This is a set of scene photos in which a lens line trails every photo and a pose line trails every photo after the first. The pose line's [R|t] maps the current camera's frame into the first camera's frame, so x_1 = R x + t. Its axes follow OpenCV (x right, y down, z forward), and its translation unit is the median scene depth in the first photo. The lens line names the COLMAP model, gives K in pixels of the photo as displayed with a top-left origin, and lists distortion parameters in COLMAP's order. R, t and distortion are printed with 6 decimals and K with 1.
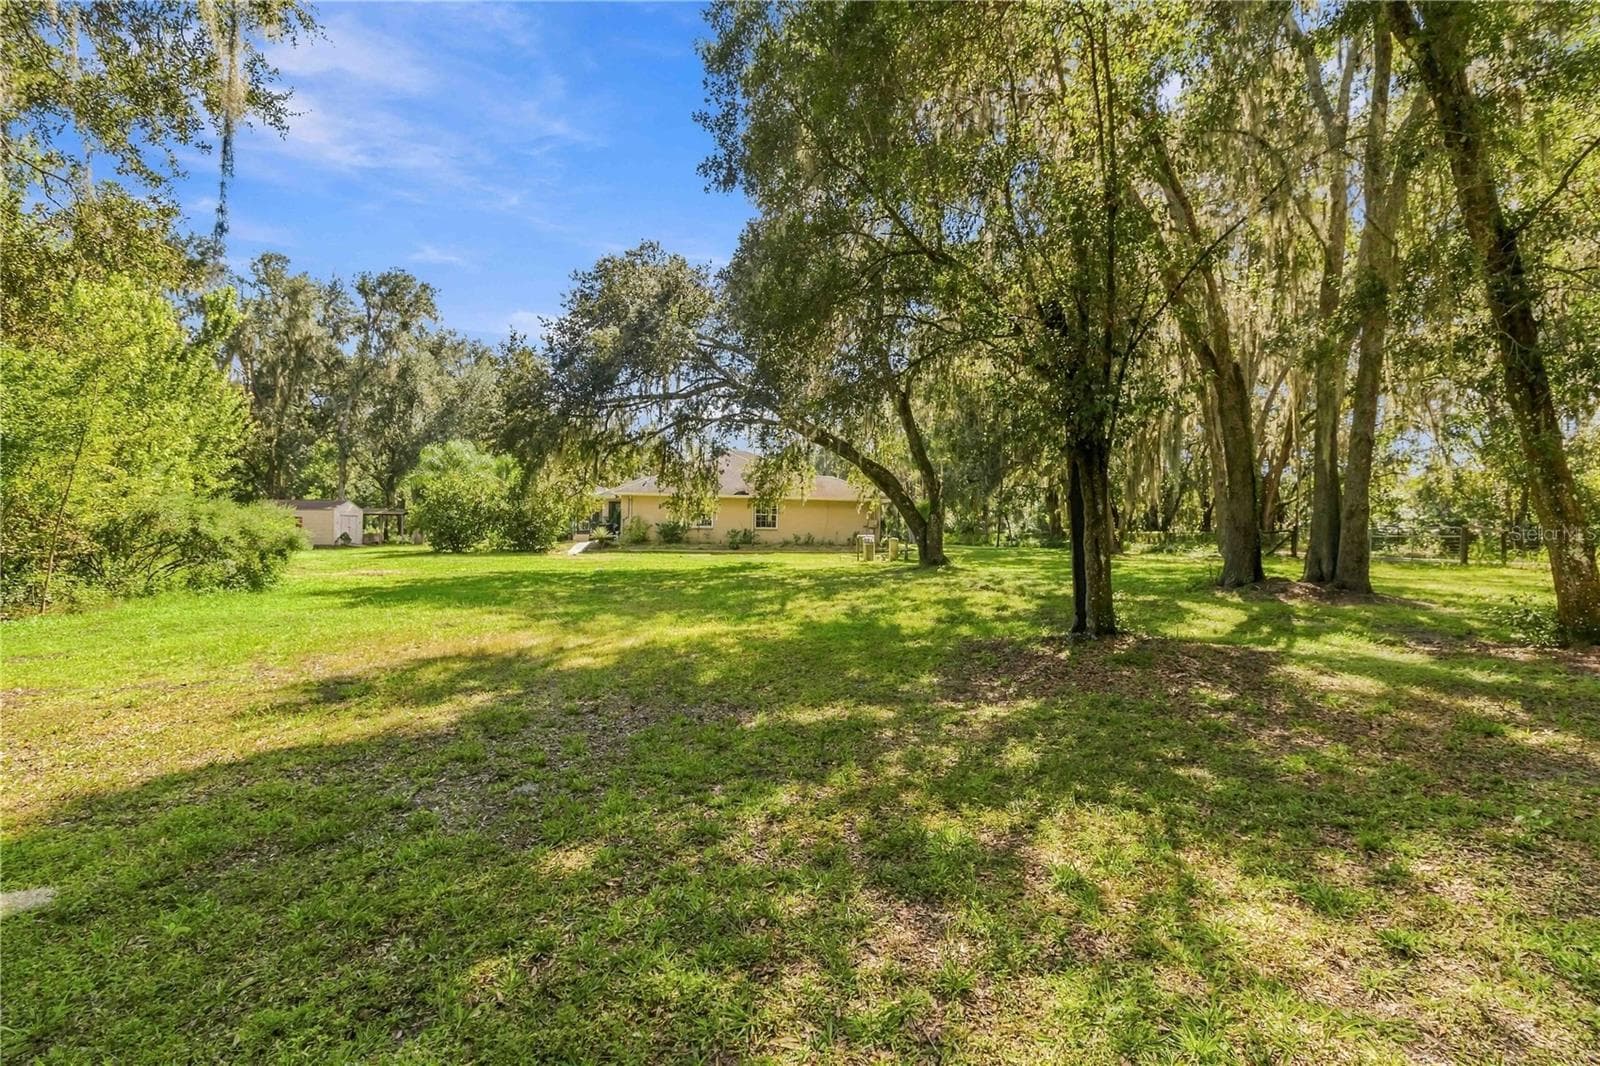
lens RADIAL K [[737.5, 0, 810.8], [0, 737.5, 525.0], [0, 0, 1]] dist [0.000171, 0.000513]
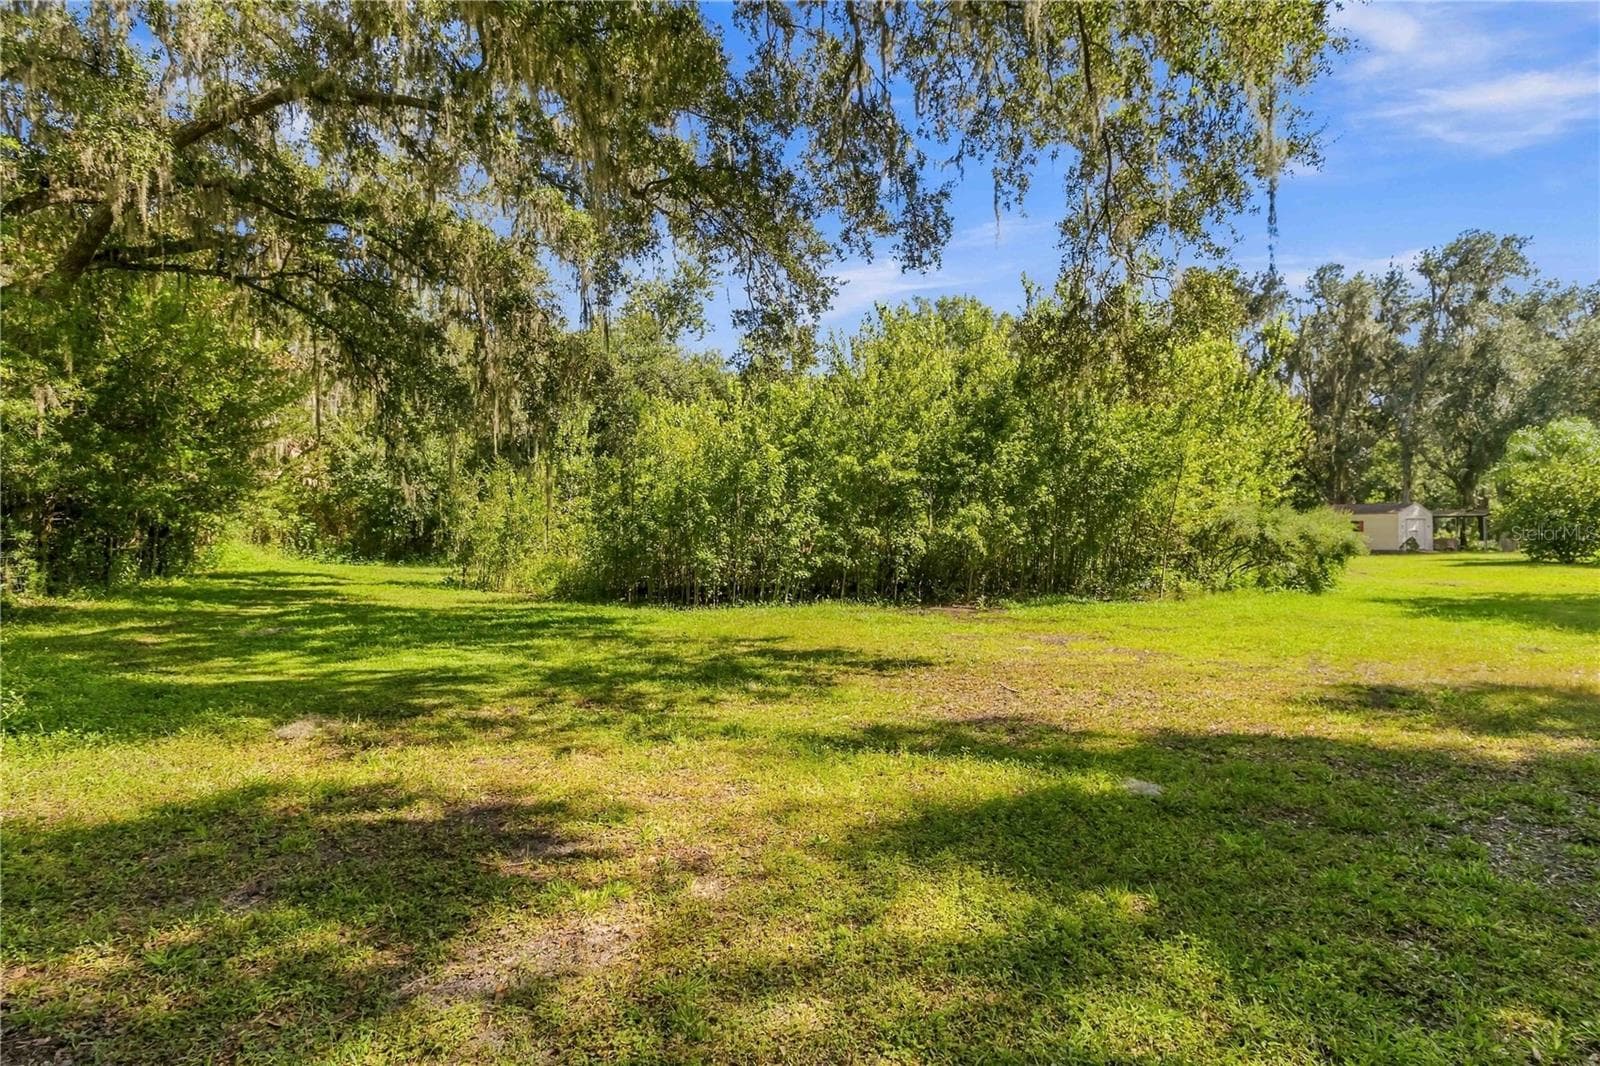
lens RADIAL K [[737.5, 0, 810.6], [0, 737.5, 519.2], [0, 0, 1]] dist [0.000171, 0.000513]
pose [[0.315179, -0.023783, -0.948734, 0.011947], [0.010579, 0.999712, -0.021546, -0.000468], [0.948973, -0.003245, 0.315340, -0.008935]]
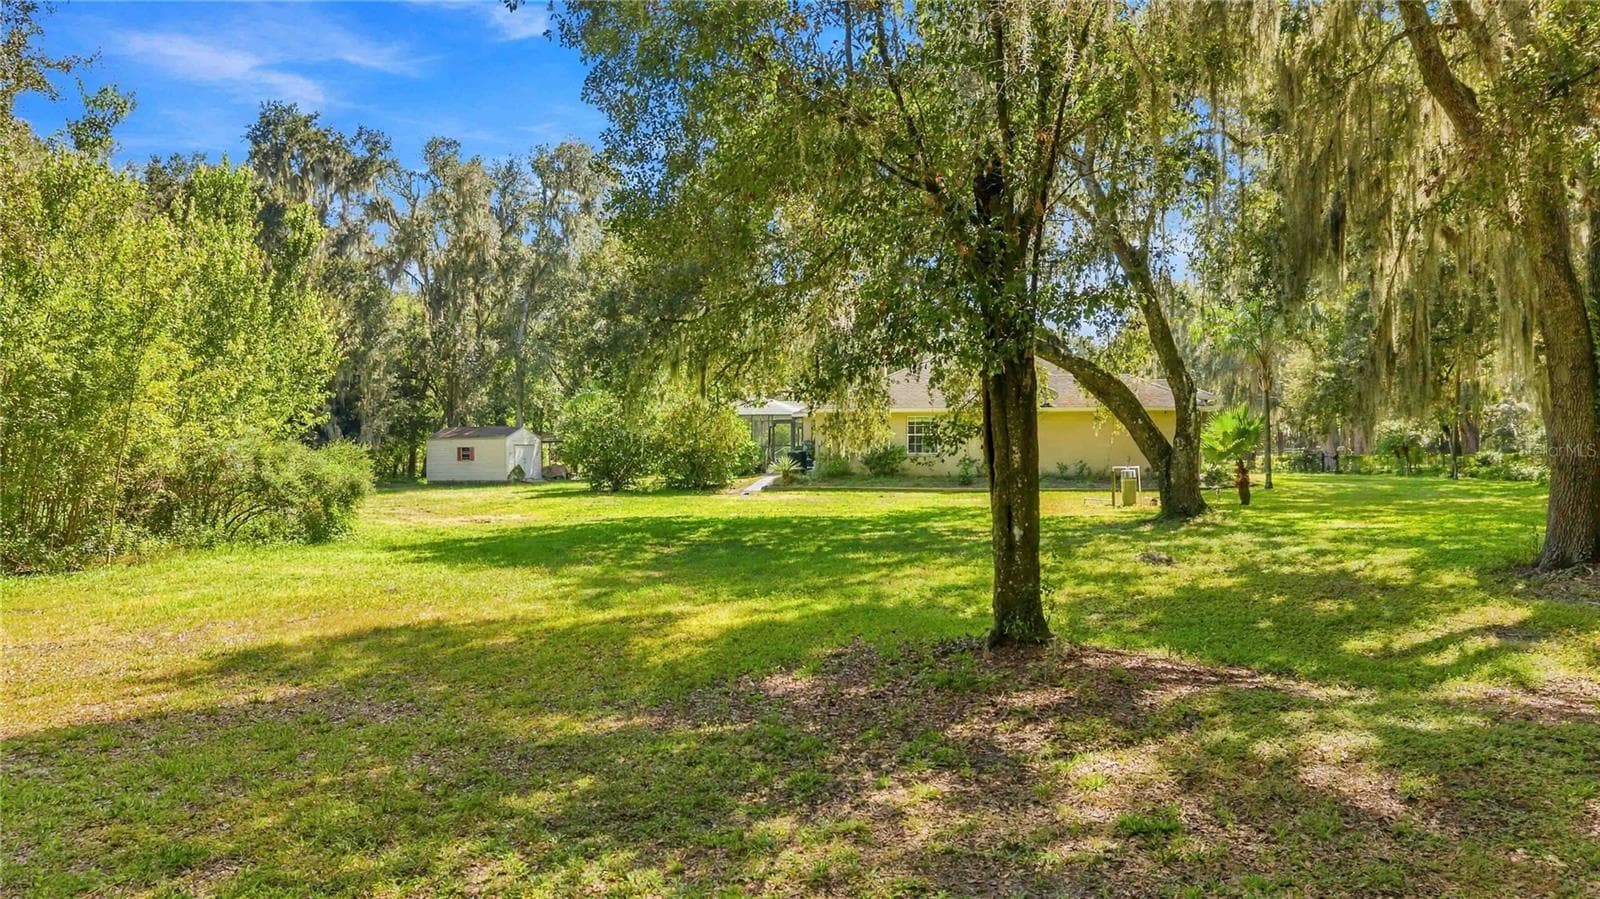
lens RADIAL K [[1068.7, 0, 800.9], [0, 1068.7, 454.9], [0, 0, 1]] dist [0.021281, -0.007631]
pose [[0.926488, -0.013113, -0.376095, 0.142953], [0.018210, 0.999784, 0.010000, -0.009898], [0.375883, -0.016113, 0.926527, 0.005675]]
